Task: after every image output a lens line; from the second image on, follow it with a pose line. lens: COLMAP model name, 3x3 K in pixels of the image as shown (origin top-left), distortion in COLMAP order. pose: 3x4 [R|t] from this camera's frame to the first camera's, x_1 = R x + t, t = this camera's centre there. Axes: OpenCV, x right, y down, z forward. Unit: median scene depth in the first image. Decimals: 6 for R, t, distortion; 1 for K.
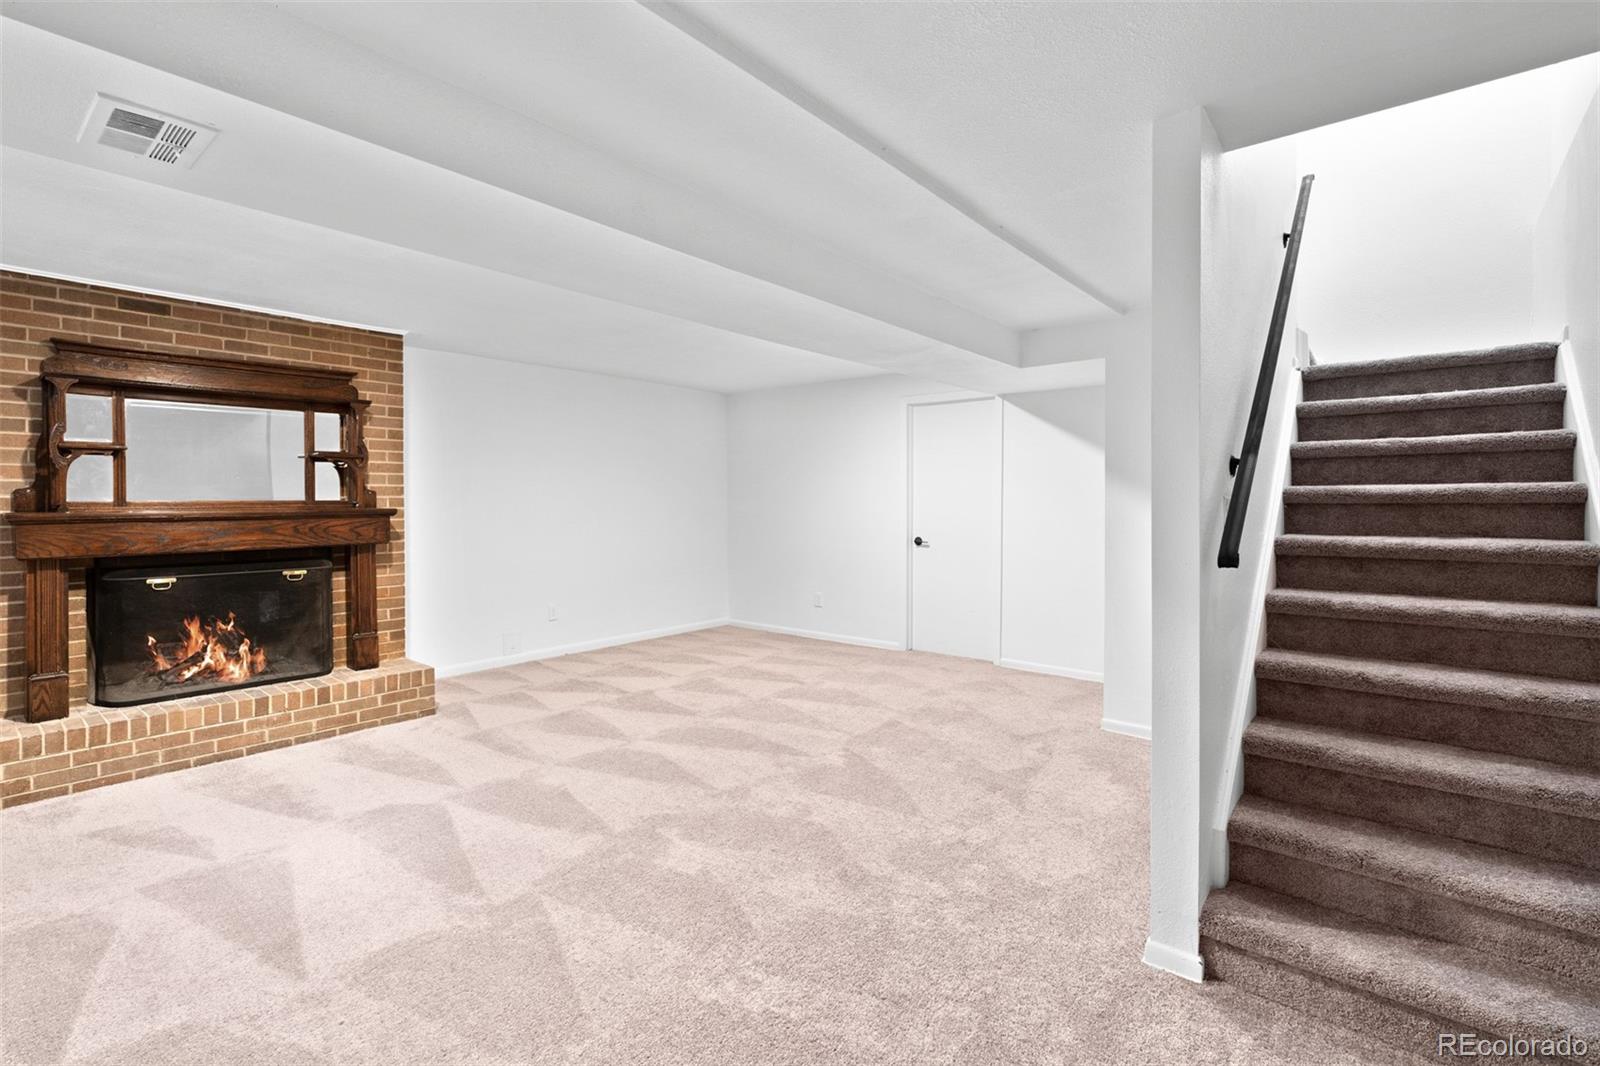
lens RADIAL K [[734.4, 0, 798.6], [0, 734.4, 520.1], [0, 0, 1]] dist [0.000781, 0.000464]
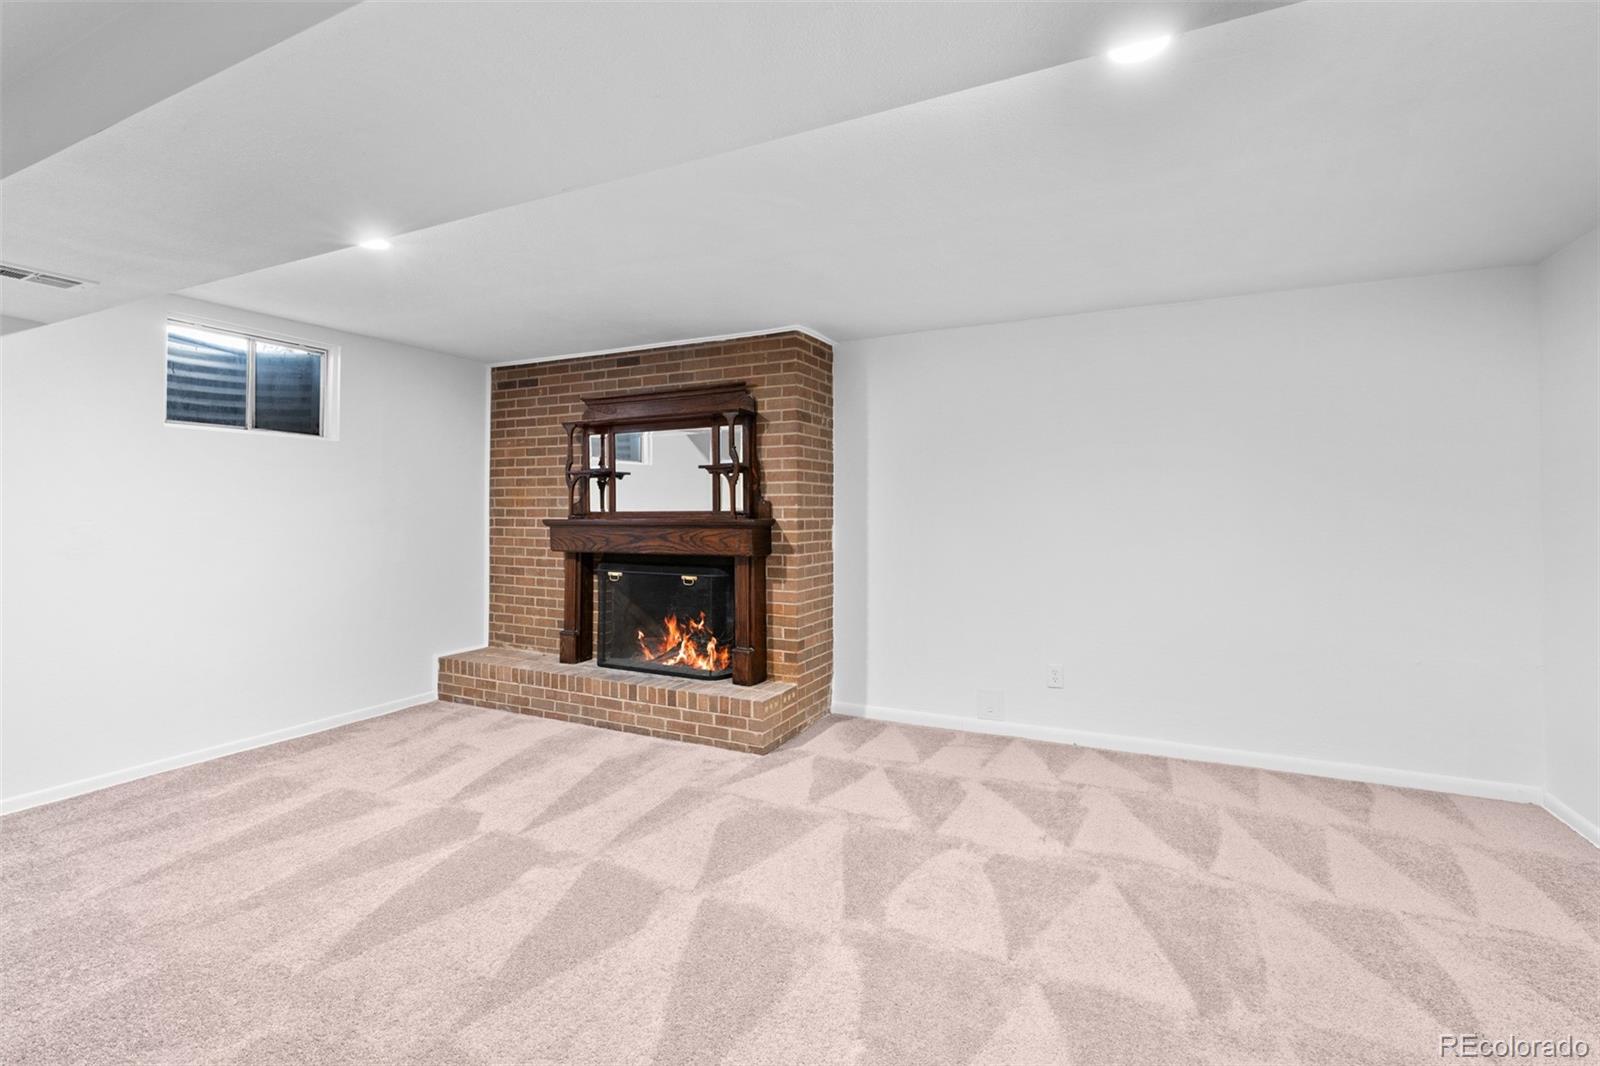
lens RADIAL K [[734.4, 0, 798.7], [0, 734.4, 508.5], [0, 0, 1]] dist [0.000781, 0.000464]
pose [[0.229819, -0.001084, -0.973233, 0.404720], [-0.026288, 0.999628, -0.007320, -0.026958], [0.972878, 0.027266, 0.229705, 0.917567]]
